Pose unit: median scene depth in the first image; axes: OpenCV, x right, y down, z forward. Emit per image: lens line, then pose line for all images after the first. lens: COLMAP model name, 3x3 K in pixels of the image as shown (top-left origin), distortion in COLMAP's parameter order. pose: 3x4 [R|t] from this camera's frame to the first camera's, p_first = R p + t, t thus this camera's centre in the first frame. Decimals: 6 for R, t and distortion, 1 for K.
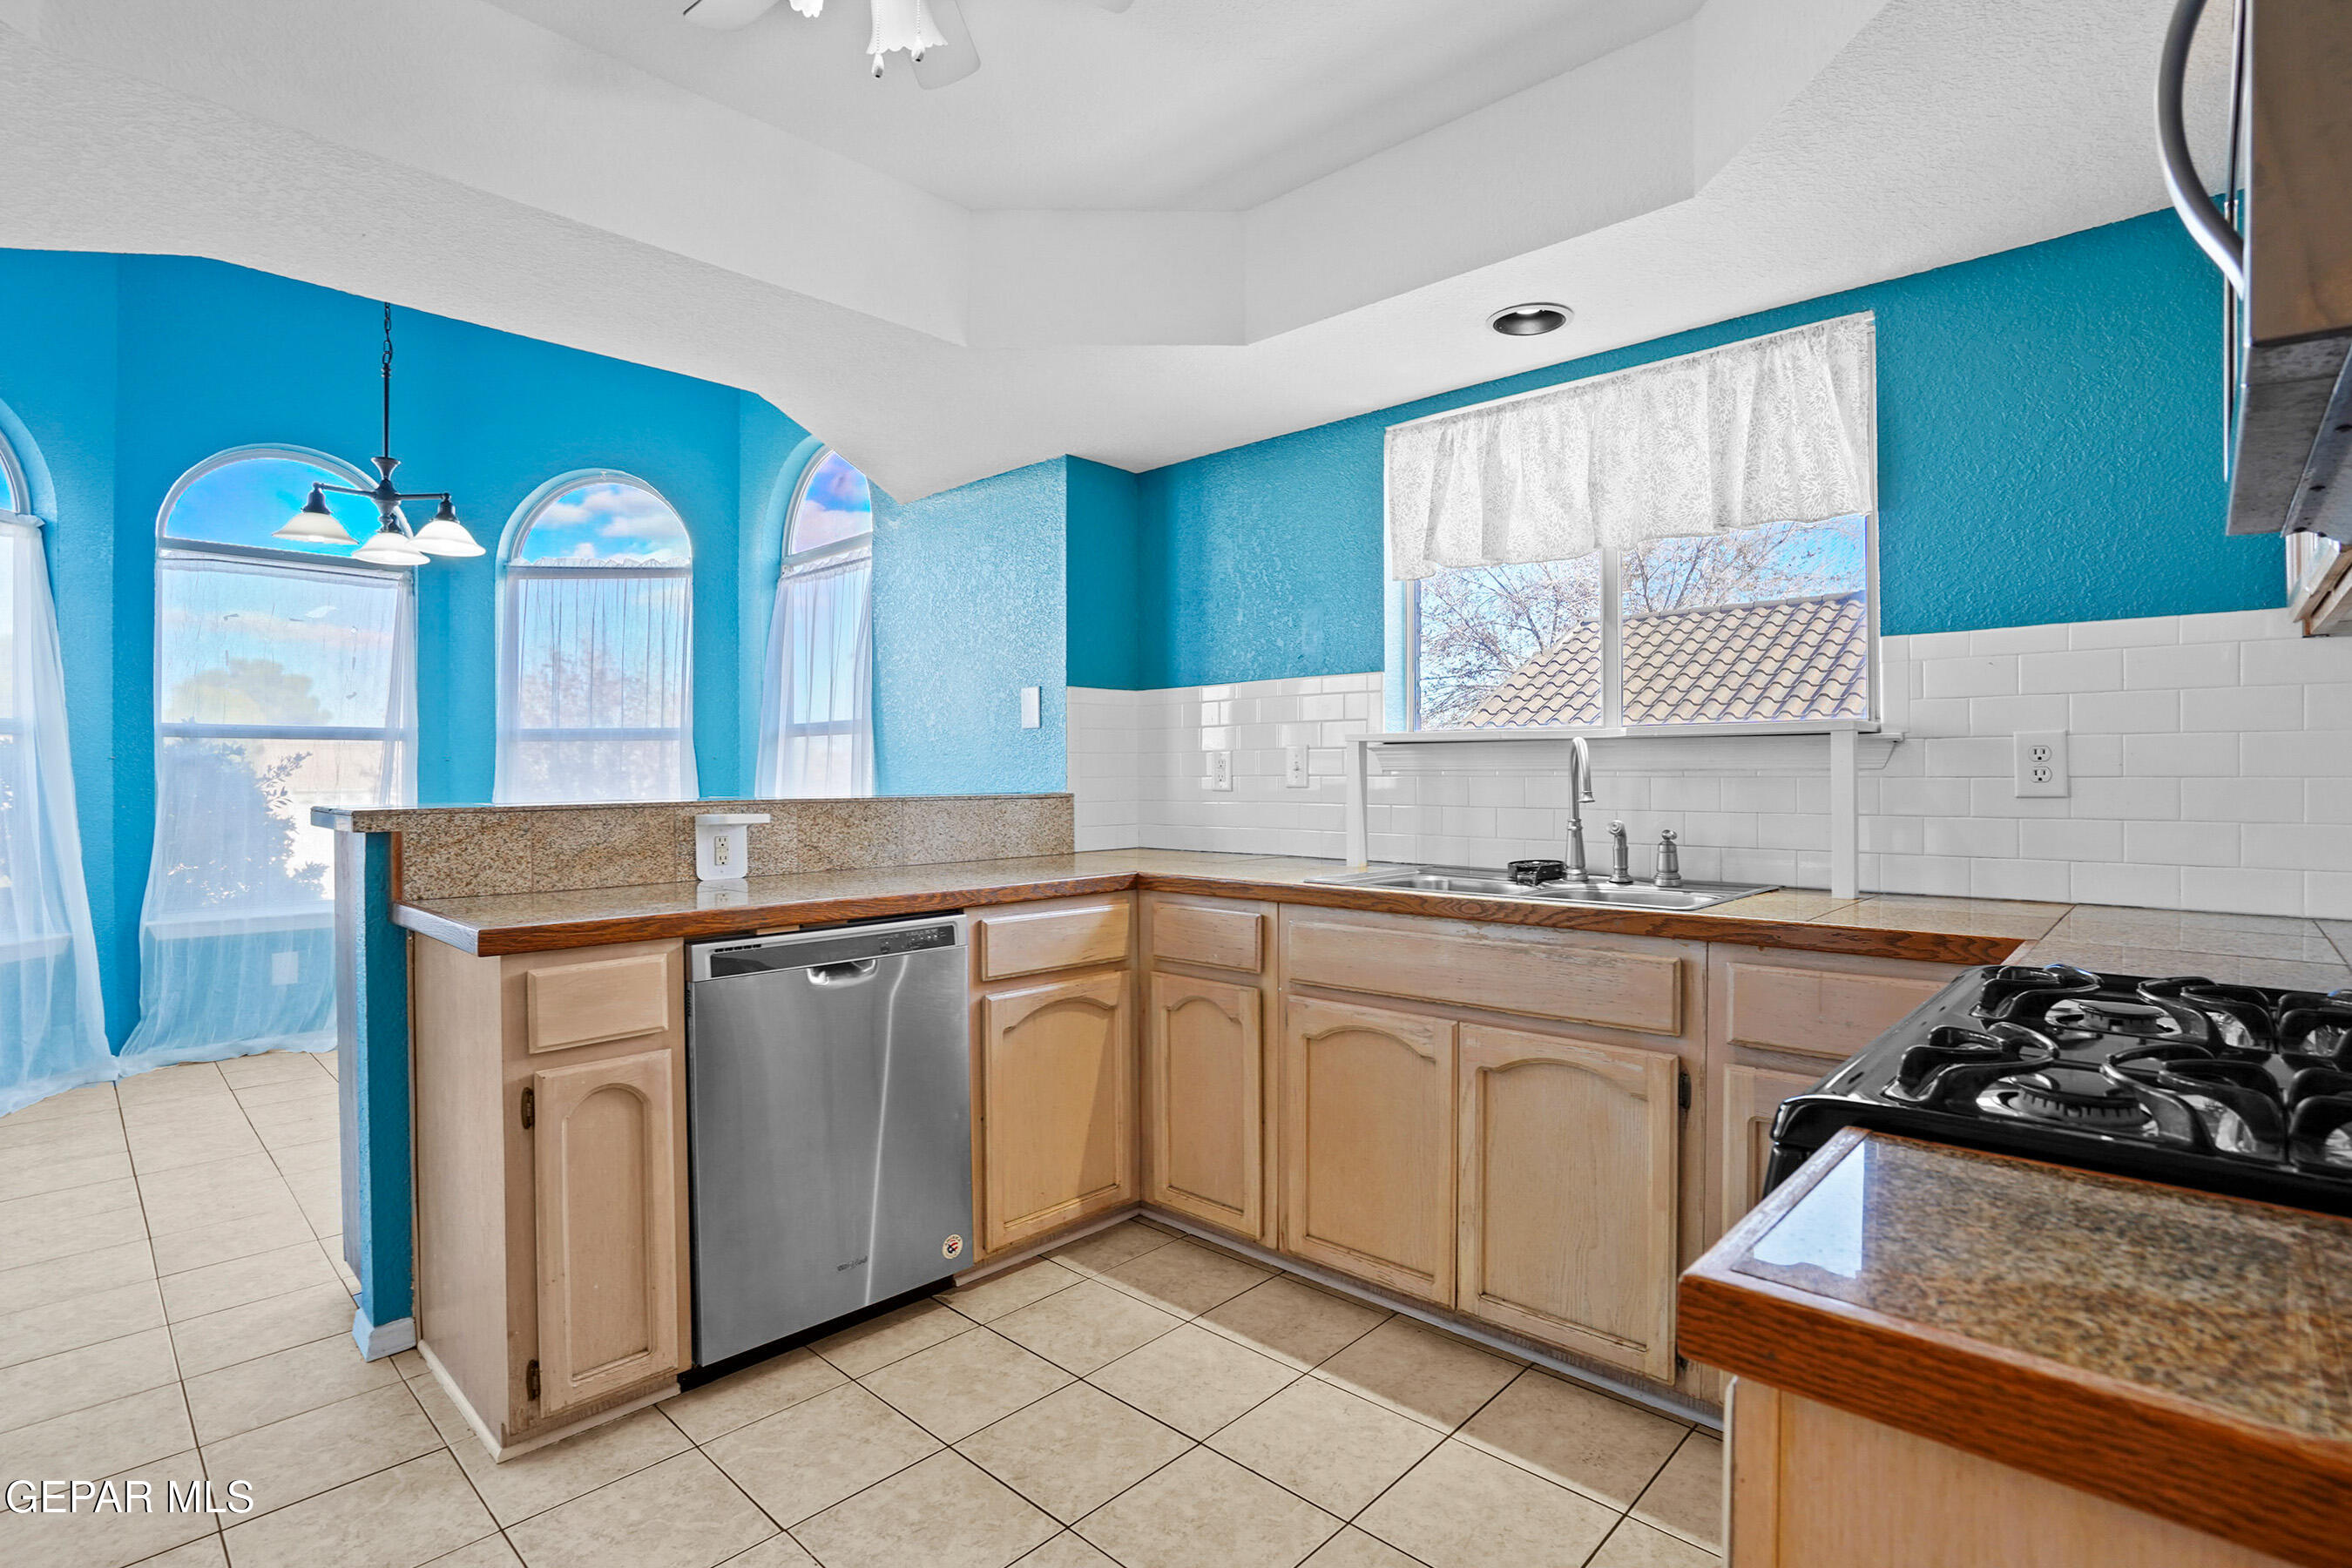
lens RADIAL K [[1114.6, 0, 1187.5], [0, 1114.6, 777.3], [0, 0, 1]] dist [-0.013581, 0.018221]
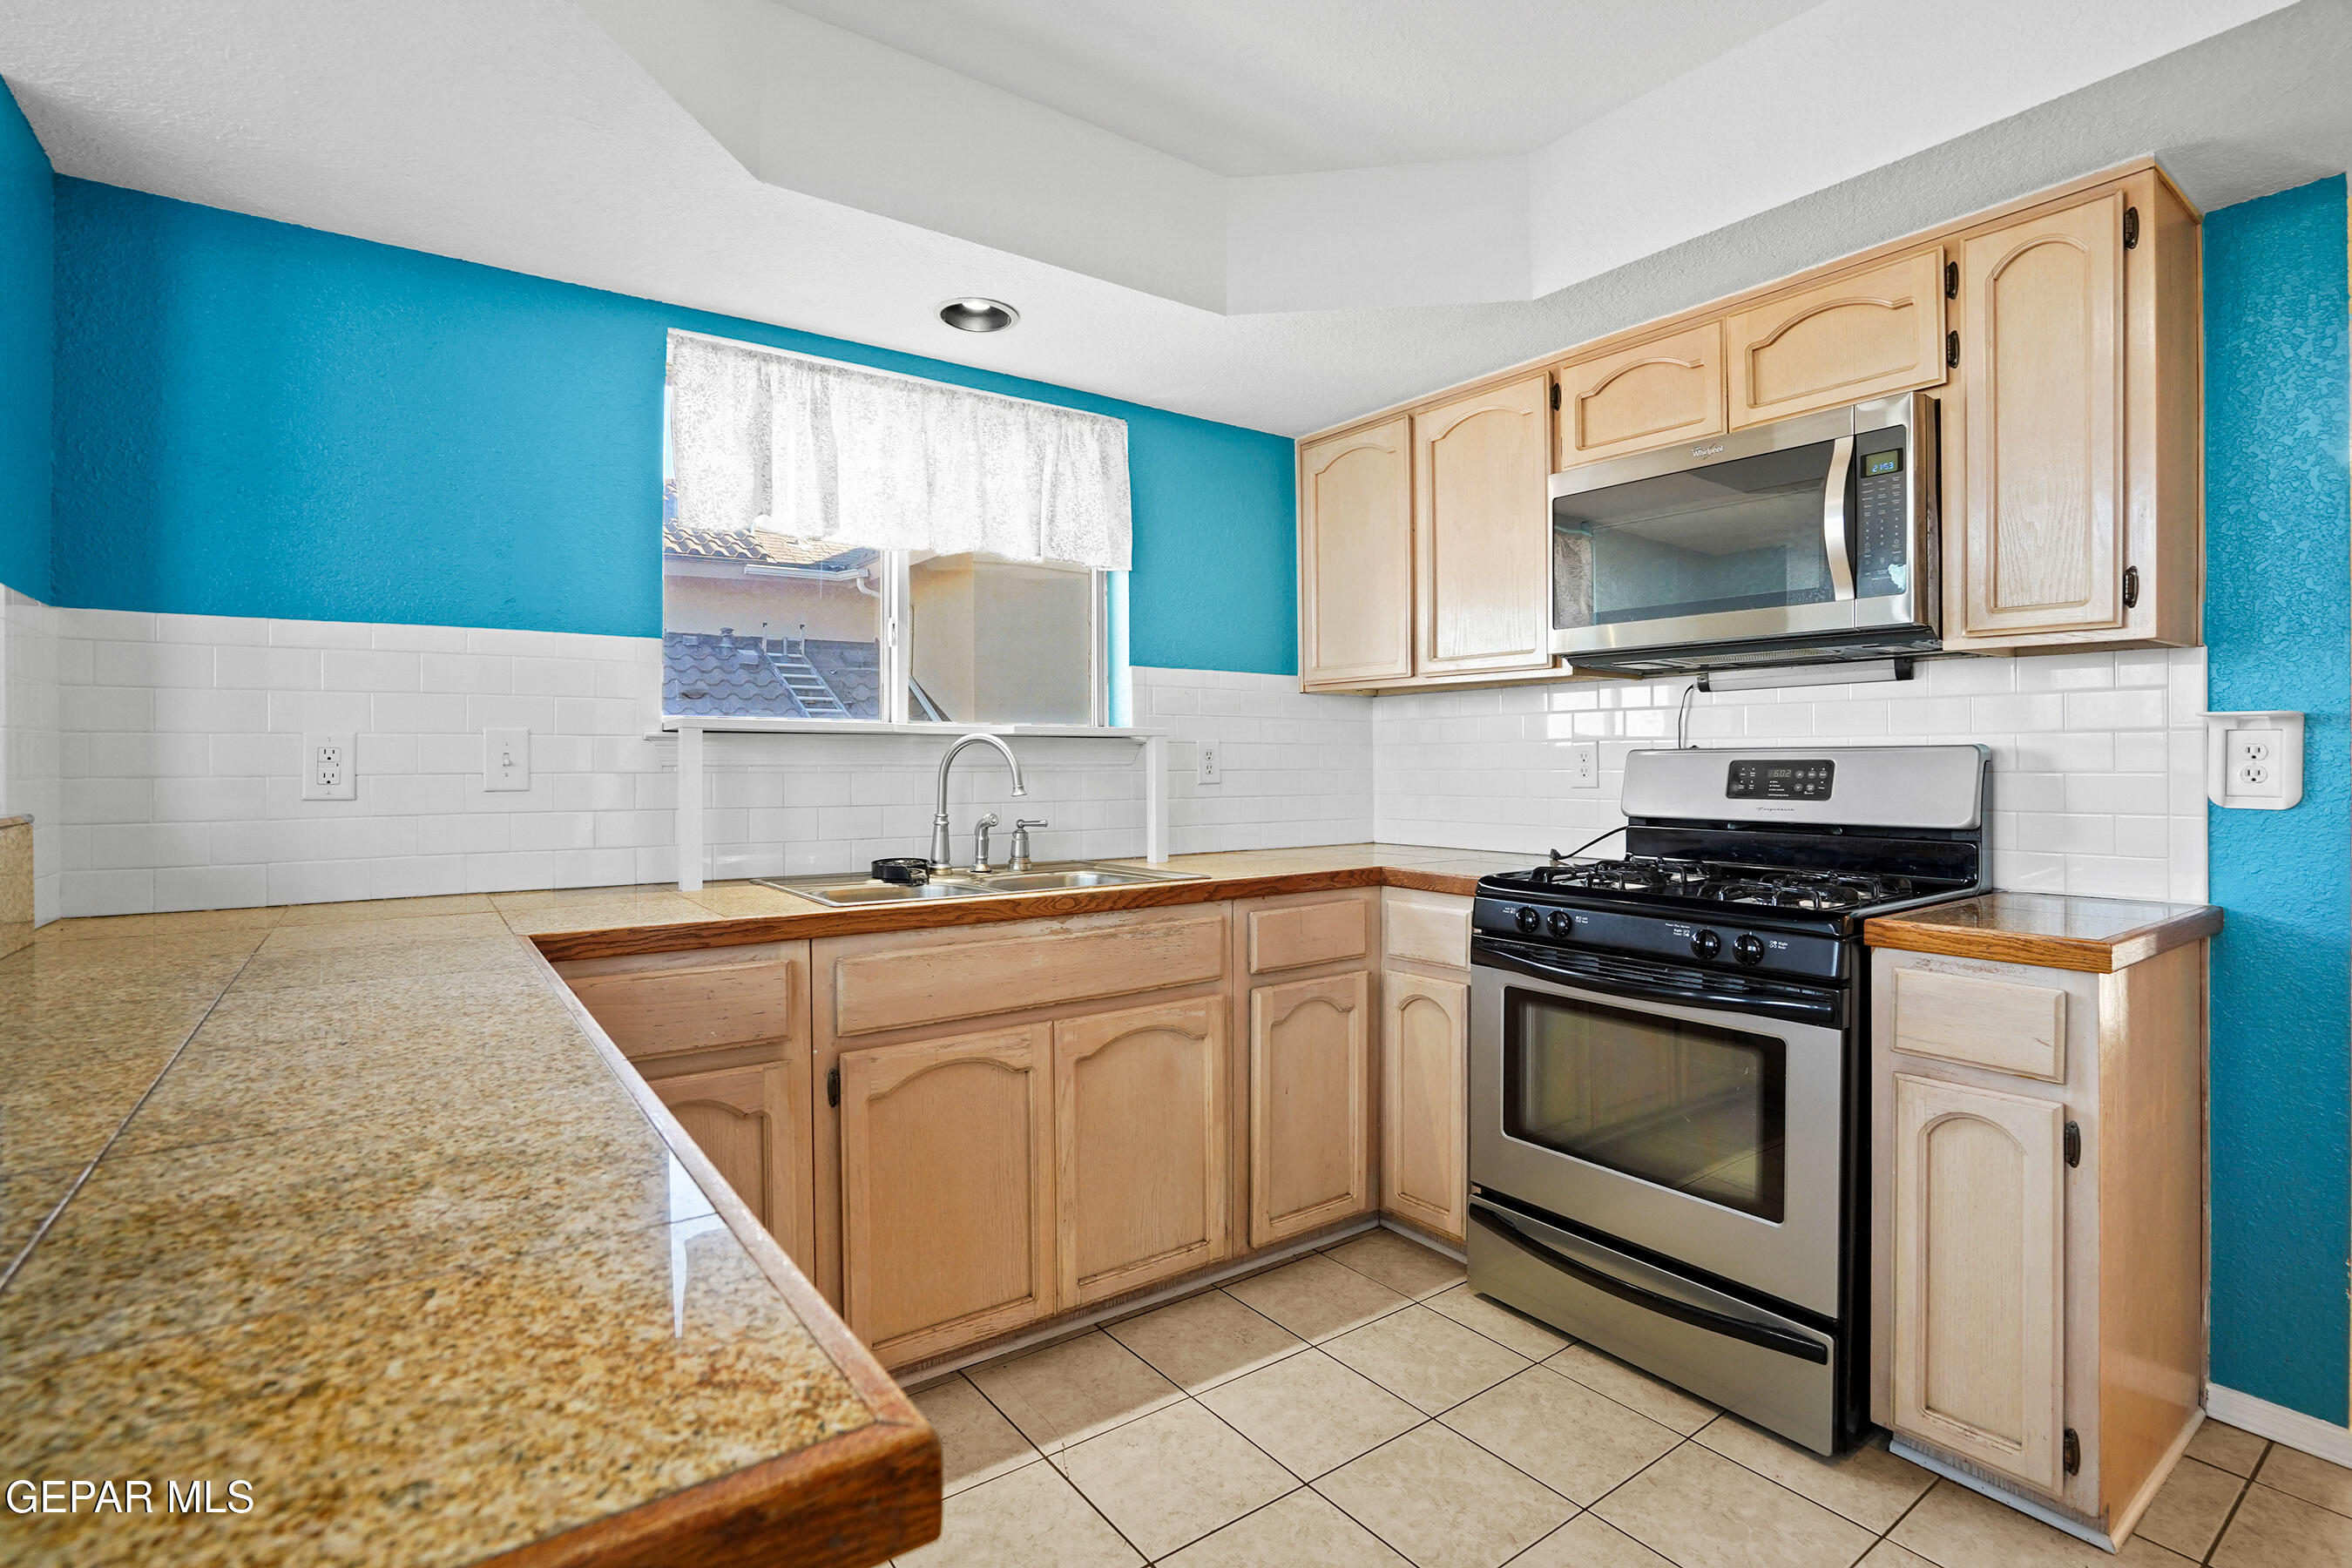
lens RADIAL K [[1127.0, 0, 1169.2], [0, 1127.0, 755.0], [0, 0, 1]] dist [-0.023698, 0.000687]
pose [[0.224228, 0.008827, 0.974497, -0.702646], [0.006295, 0.999925, -0.010506, -0.004941], [-0.974516, 0.008491, 0.224155, 0.670430]]
